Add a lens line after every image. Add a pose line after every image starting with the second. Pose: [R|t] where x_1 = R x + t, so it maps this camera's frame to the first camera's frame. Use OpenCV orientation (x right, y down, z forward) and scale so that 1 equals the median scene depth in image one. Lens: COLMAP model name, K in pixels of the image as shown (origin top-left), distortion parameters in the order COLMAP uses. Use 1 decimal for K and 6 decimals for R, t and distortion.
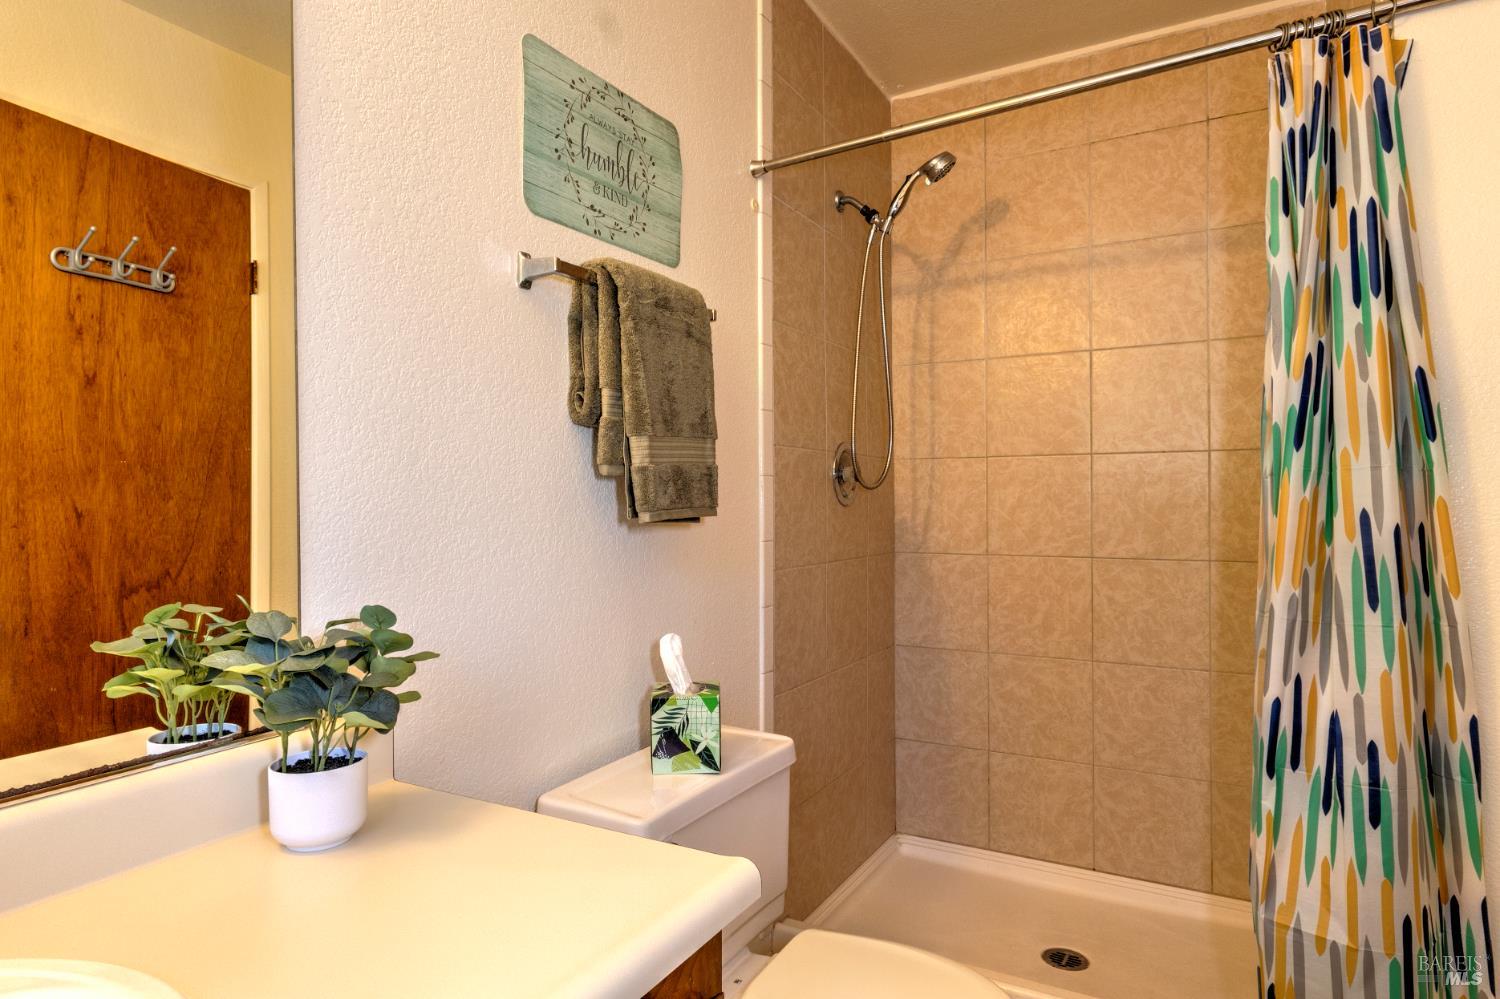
lens RADIAL K [[858.6, 0, 750.0], [0, 858.6, 499.5], [0, 0, 1]] dist [0.000002, -0.000162]
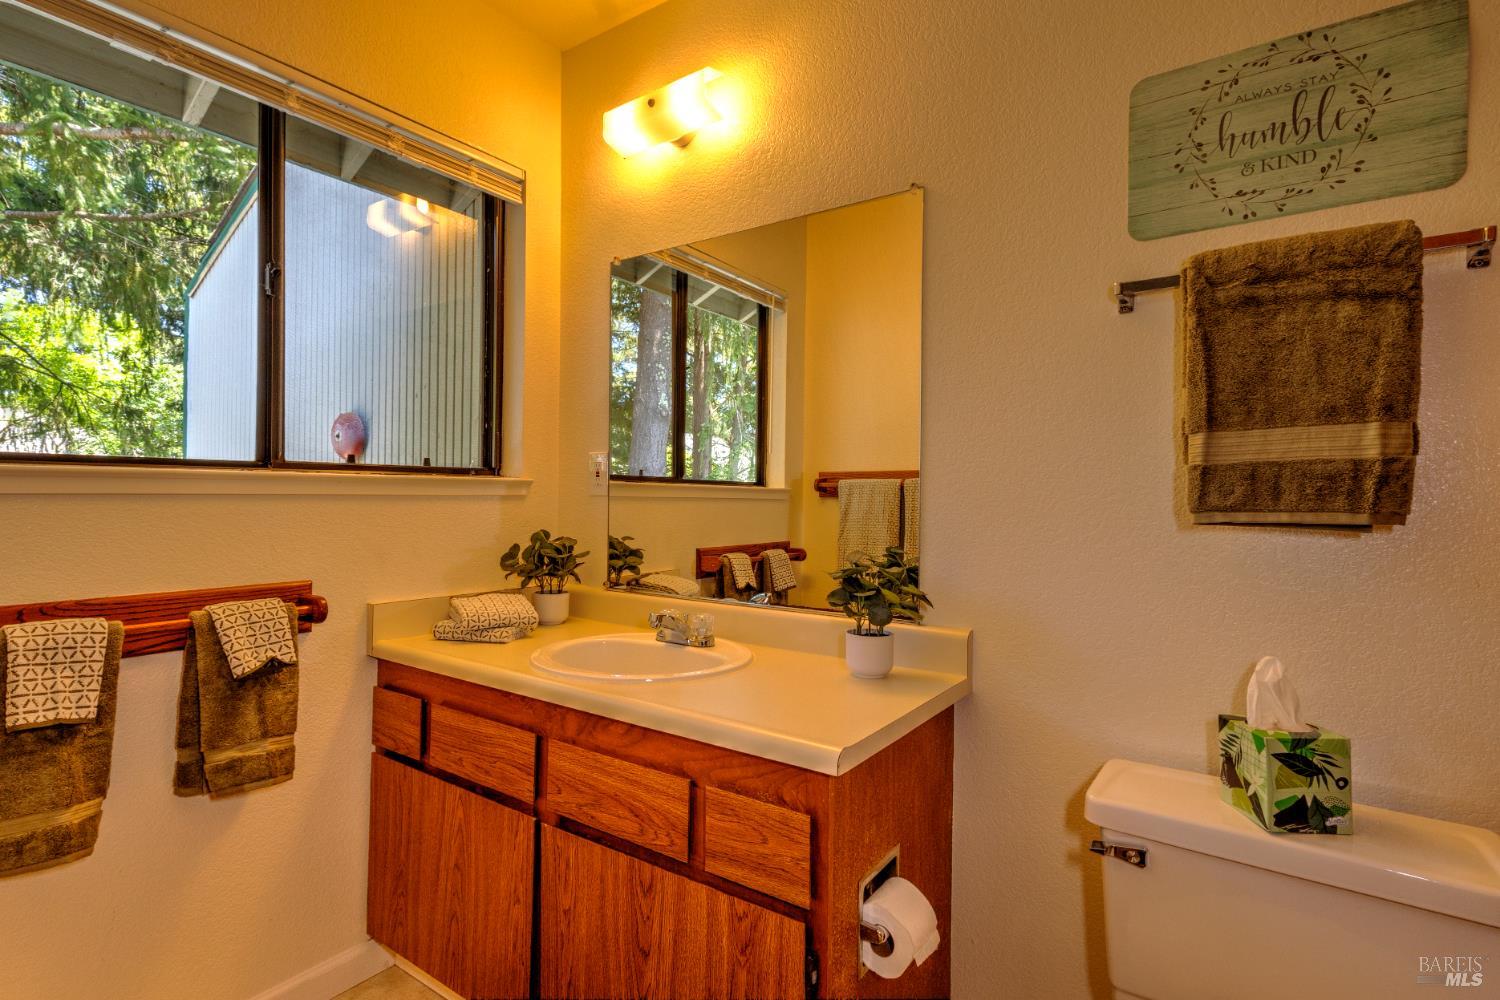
lens RADIAL K [[734.6, 0, 750.0], [0, 734.6, 500.0], [0, 0, 1]] dist [0.002217, 0.000309]
pose [[-0.089533, 0.010240, -0.995931, 0.671181], [-0.013680, 0.999840, 0.011510, -0.002003], [0.995890, 0.014655, -0.089379, 0.529386]]
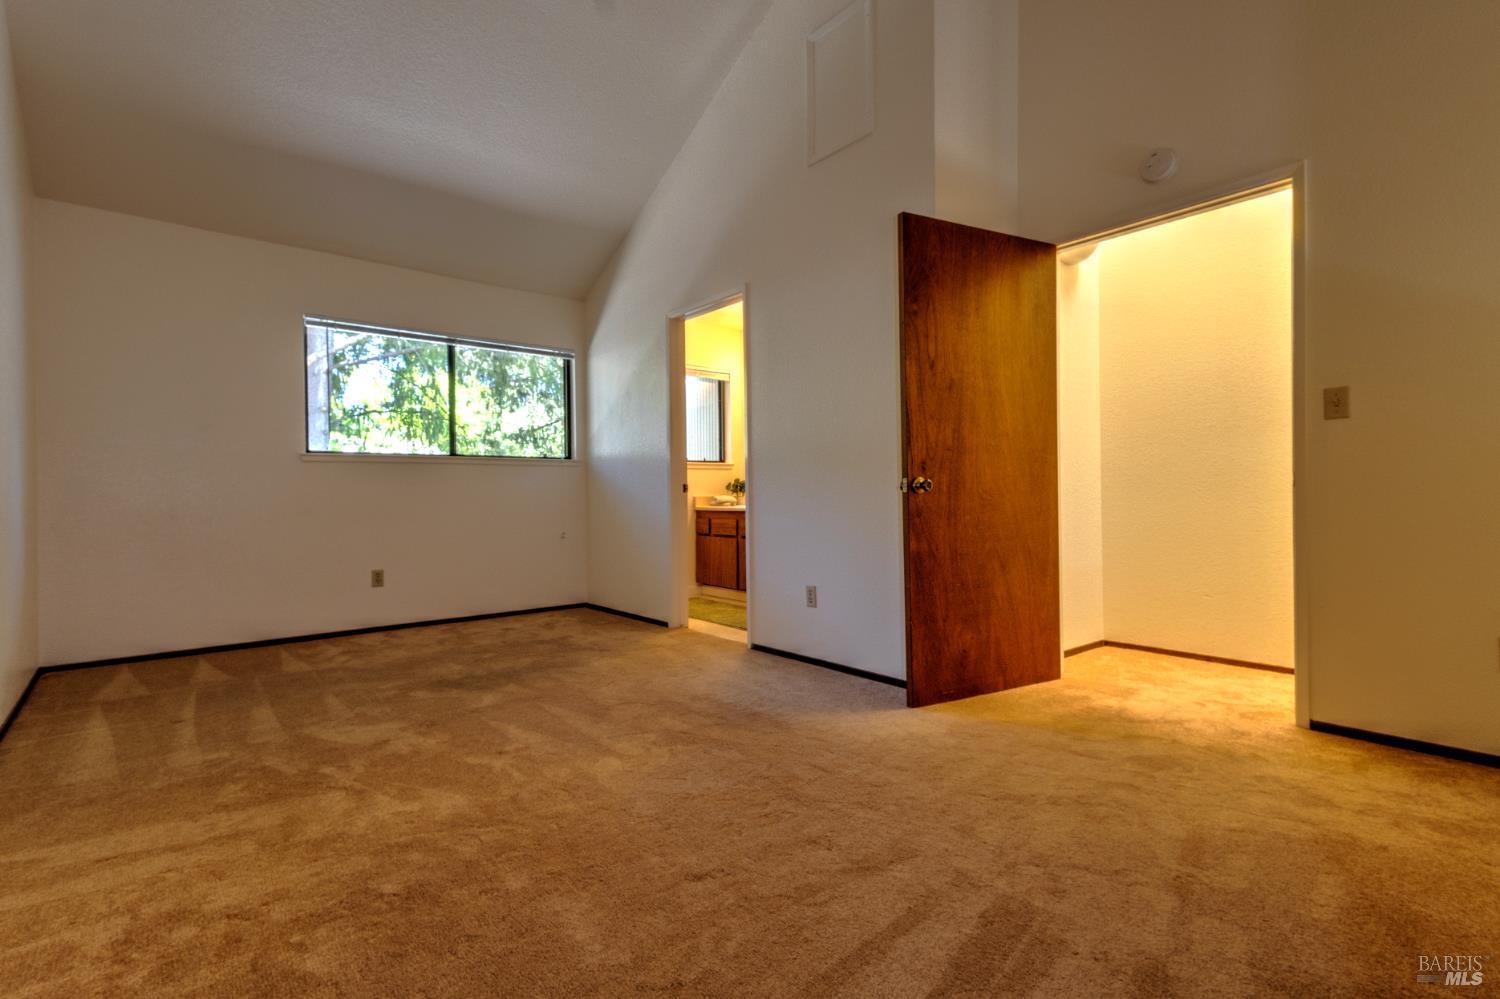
lens RADIAL K [[702.4, 0, 750.0], [0, 702.4, 499.5], [0, 0, 1]] dist [0.022367, 0.000112]
pose [[-0.338699, 0.009582, -0.940846, 3.488293], [0.008965, 0.999936, 0.006956, 0.179736], [0.940852, -0.006079, -0.338763, 1.598107]]
